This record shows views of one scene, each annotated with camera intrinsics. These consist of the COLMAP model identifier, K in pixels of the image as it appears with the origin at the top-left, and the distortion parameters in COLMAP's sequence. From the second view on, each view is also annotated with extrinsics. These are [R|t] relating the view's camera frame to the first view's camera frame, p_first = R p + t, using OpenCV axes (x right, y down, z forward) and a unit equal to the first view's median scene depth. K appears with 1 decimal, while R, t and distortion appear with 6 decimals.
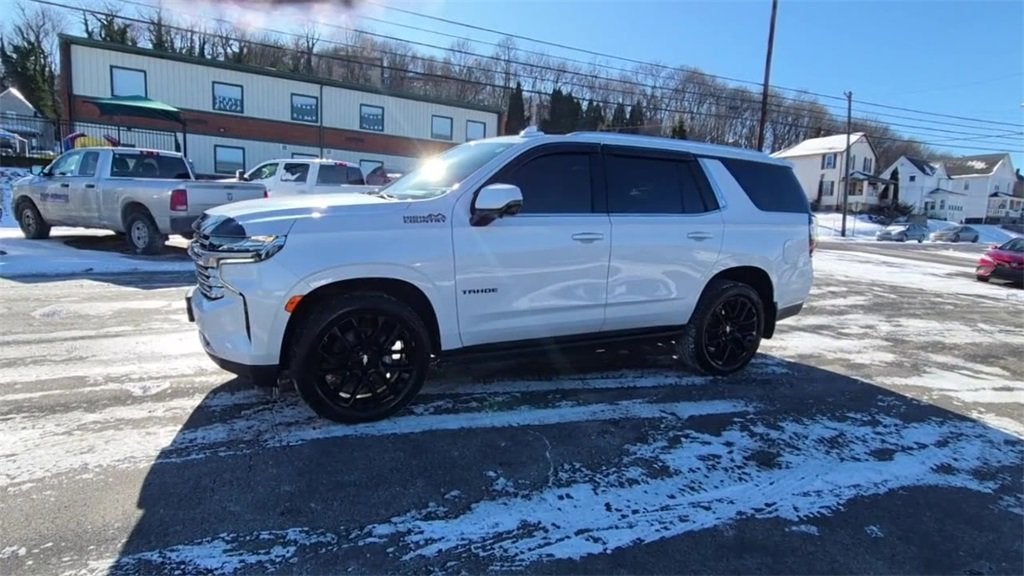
lens RADIAL K [[559.0, 0, 510.8], [0, 559.0, 295.3], [0, 0, 1]] dist [0.002700, 0.001238]
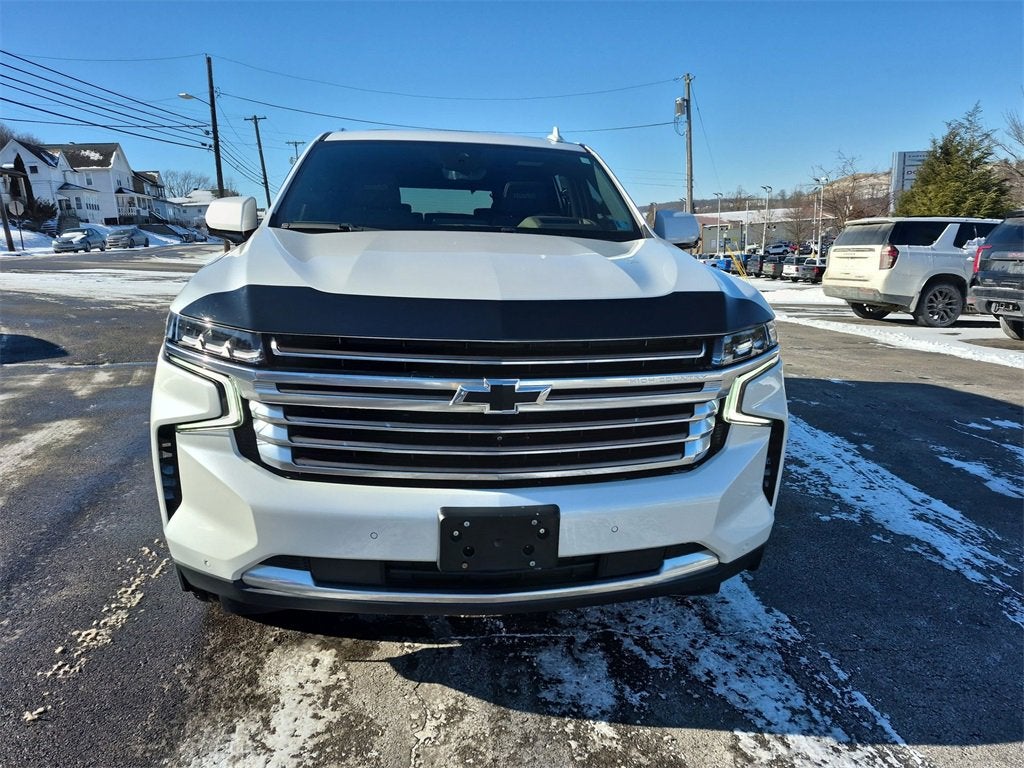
lens RADIAL K [[710.3, 0, 509.0], [0, 710.3, 380.3], [0, 0, 1]] dist [0.067658, -0.055494]
pose [[0.331235, -0.241554, 0.912105, -0.985802], [0.167334, 0.966391, 0.195163, -0.185462], [-0.928592, 0.087981, 0.360523, 0.794576]]
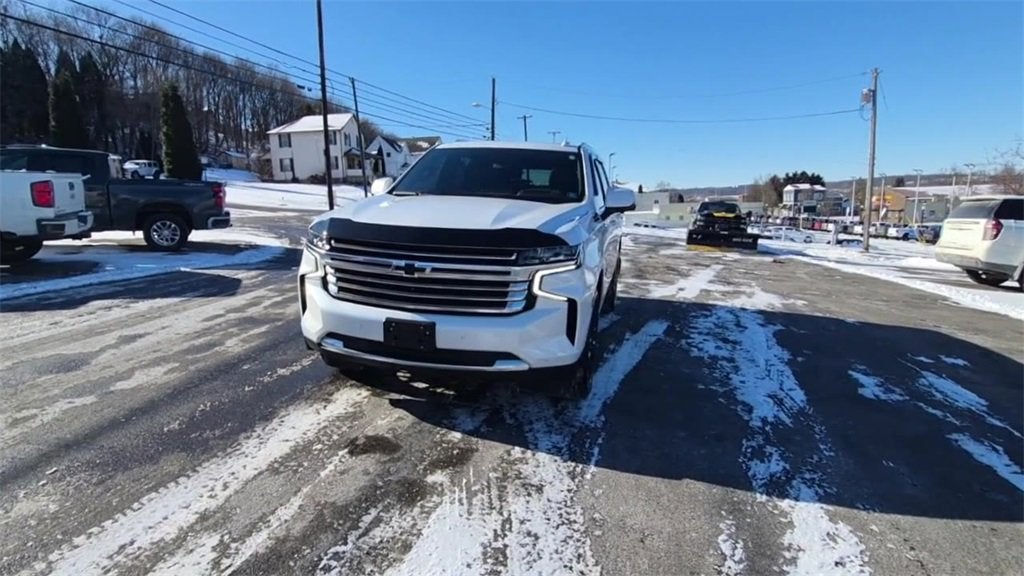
lens RADIAL K [[559.0, 0, 507.5], [0, 559.0, 286.6], [0, 0, 1]] dist [0.002700, 0.001238]
pose [[0.648178, -0.159398, 0.744619, -1.095263], [0.133903, 0.986468, 0.094610, -0.116877], [-0.749624, 0.038383, 0.660750, 0.303011]]
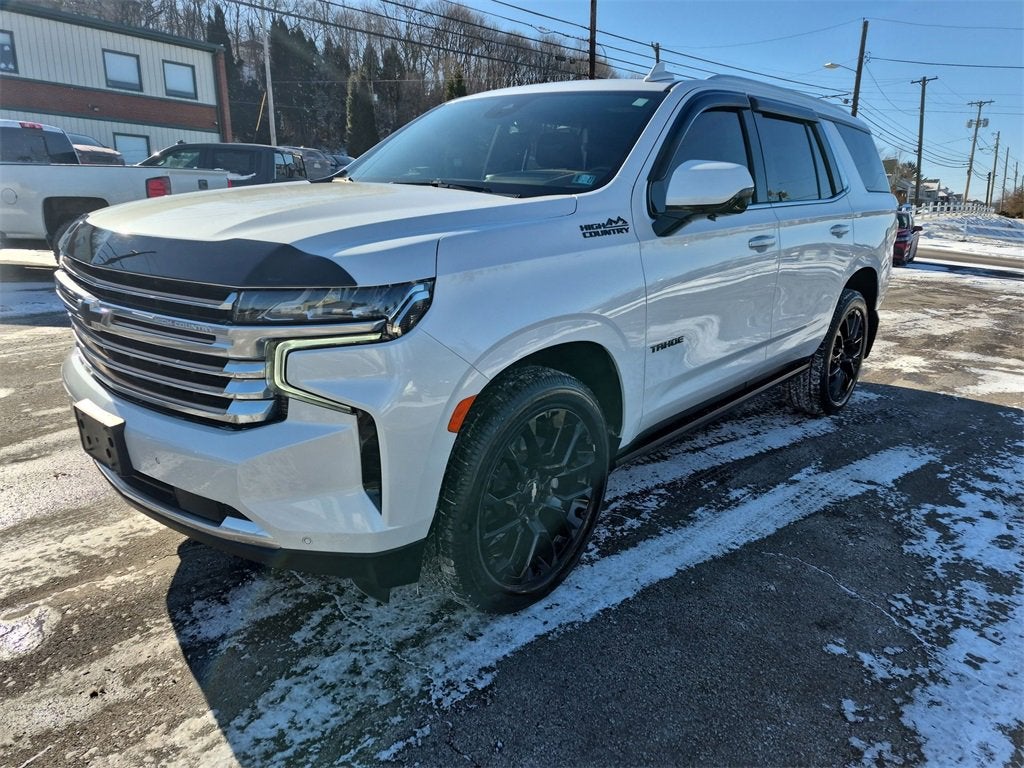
lens RADIAL K [[710.3, 0, 518.3], [0, 710.3, 368.8], [0, 0, 1]] dist [0.067658, -0.055494]
pose [[0.924679, -0.118213, 0.361932, -0.459831], [0.085477, 0.990769, 0.105220, -0.071416], [-0.371029, -0.066358, 0.926247, 0.324427]]
